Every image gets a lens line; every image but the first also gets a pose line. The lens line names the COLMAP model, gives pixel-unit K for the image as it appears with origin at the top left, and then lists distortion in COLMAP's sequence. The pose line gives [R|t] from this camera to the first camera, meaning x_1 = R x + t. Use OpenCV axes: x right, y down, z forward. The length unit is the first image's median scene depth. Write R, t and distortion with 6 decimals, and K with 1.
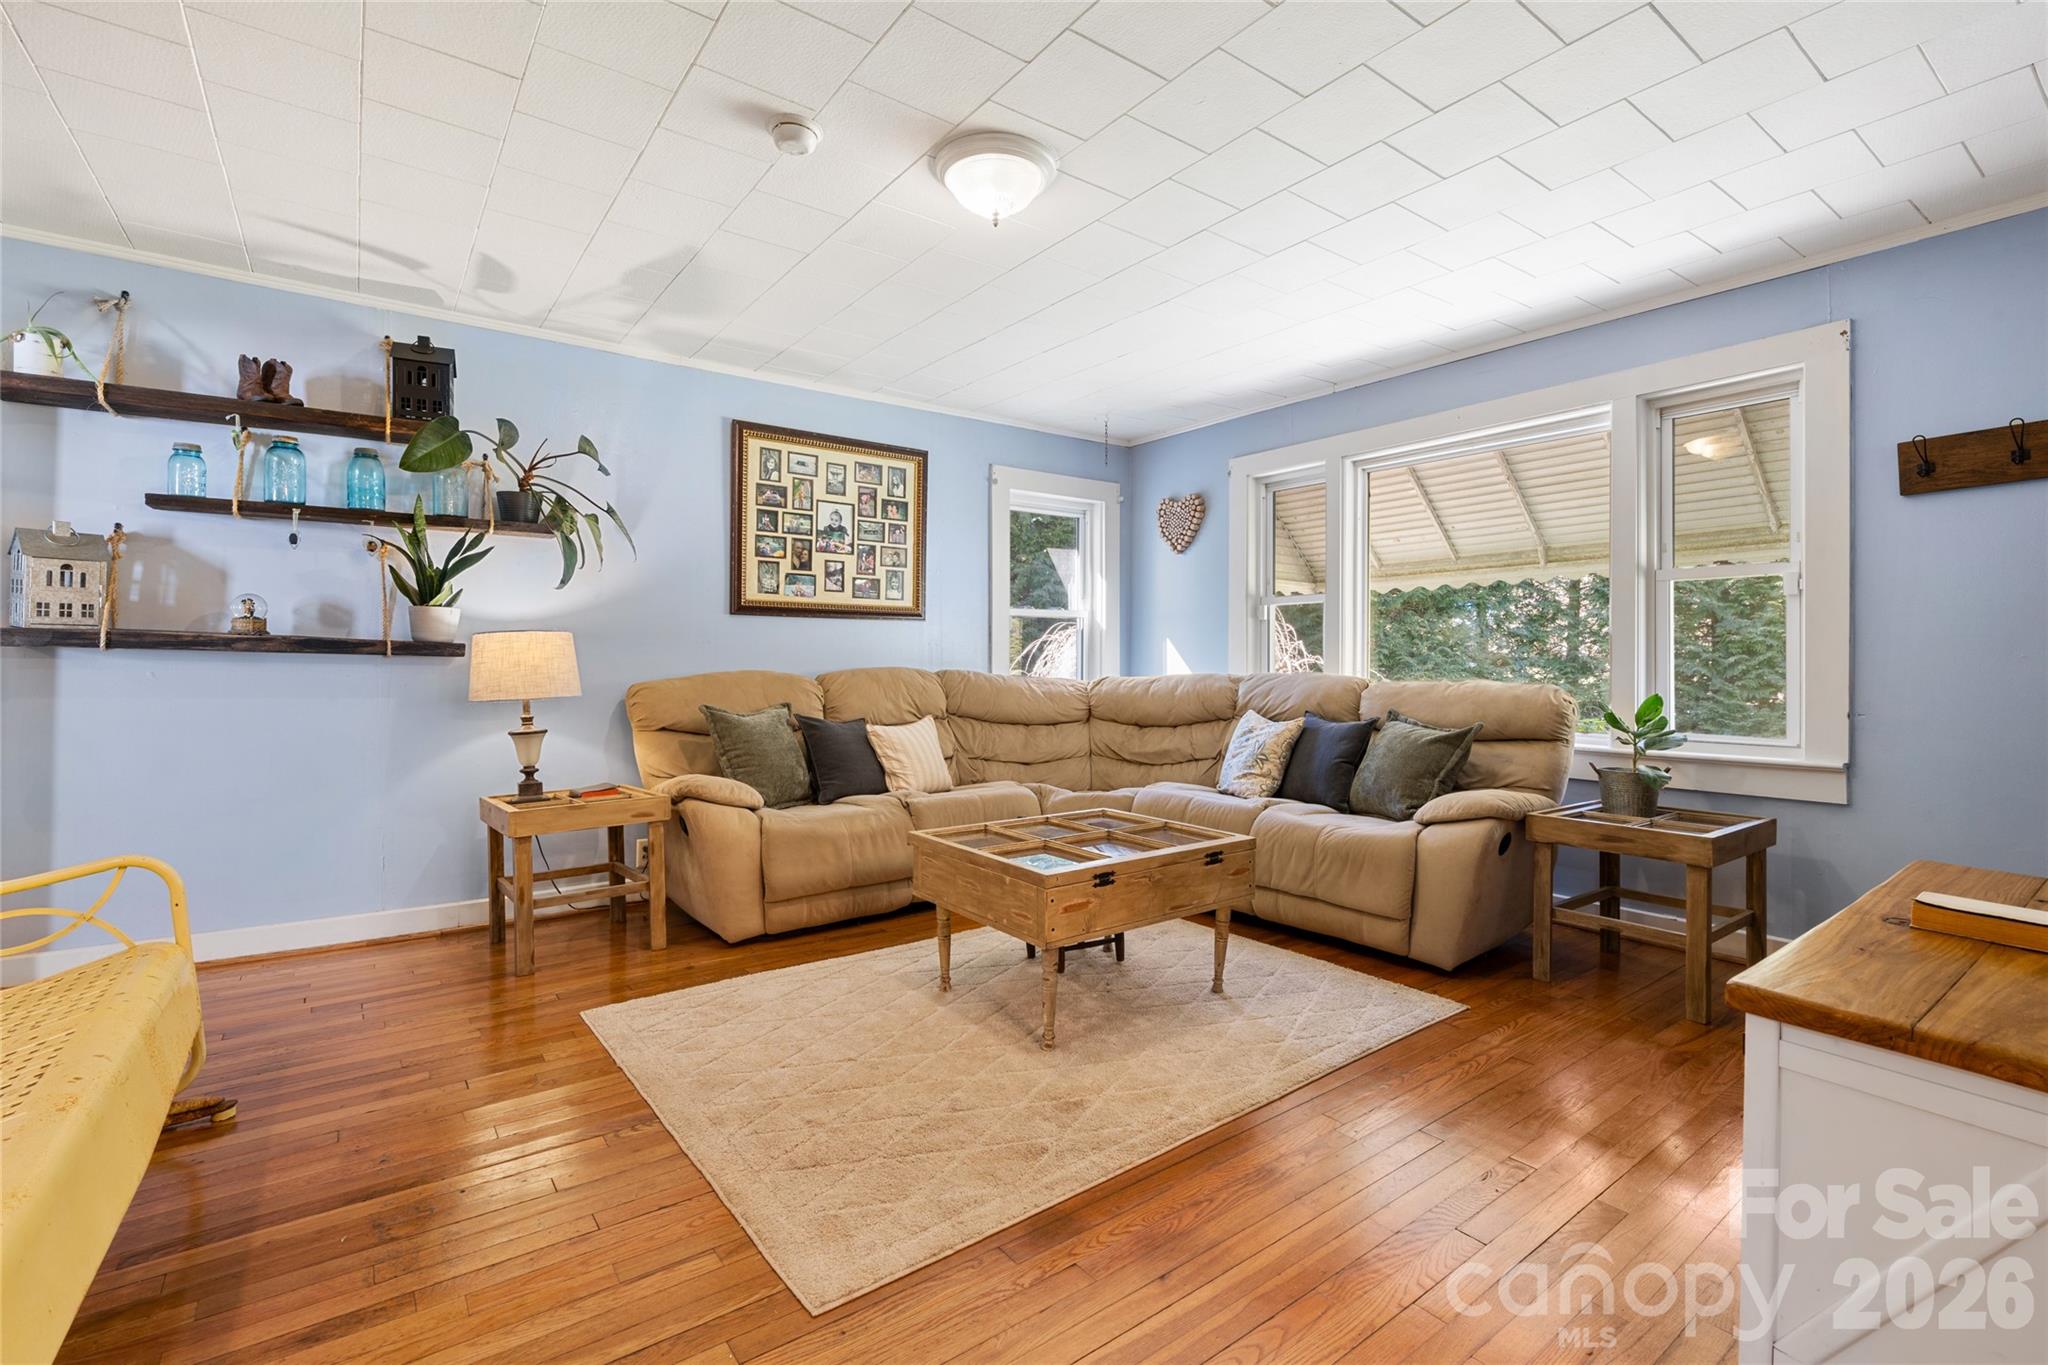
lens RADIAL K [[923.8, 0, 1020.1], [0, 923.8, 663.9], [0, 0, 1]] dist [-0.007123, 0.002704]
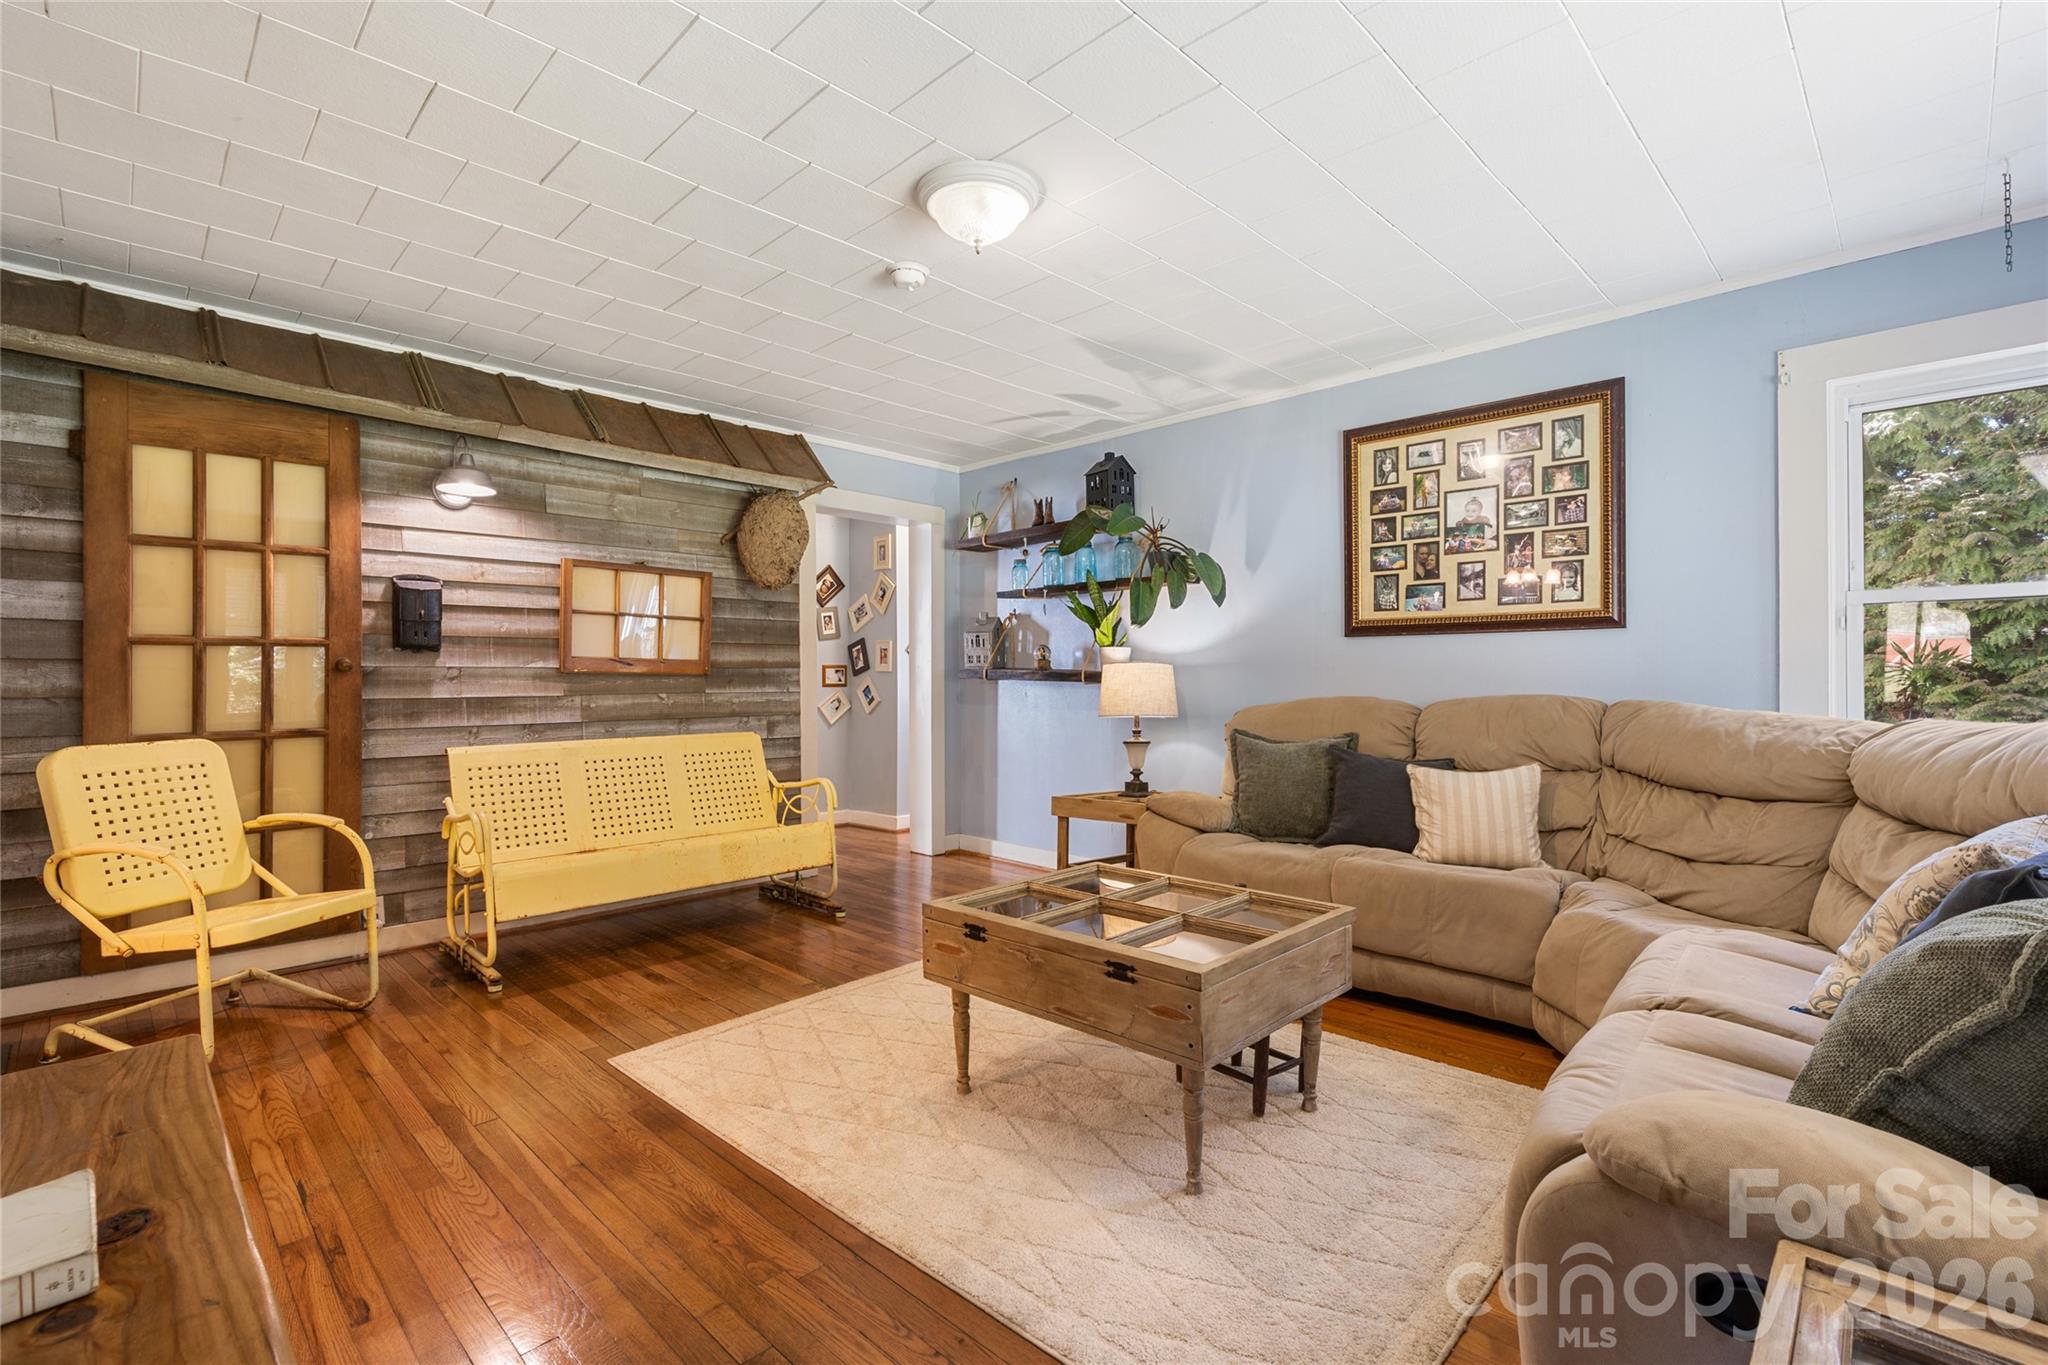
lens RADIAL K [[923.8, 0, 1017.6], [0, 923.8, 684.2], [0, 0, 1]] dist [-0.007123, 0.002704]
pose [[0.152691, 0.000861, -0.988274, 0.557989], [-0.001648, 0.999998, 0.000617, -0.005427], [0.988273, 0.001534, 0.152692, 0.512612]]
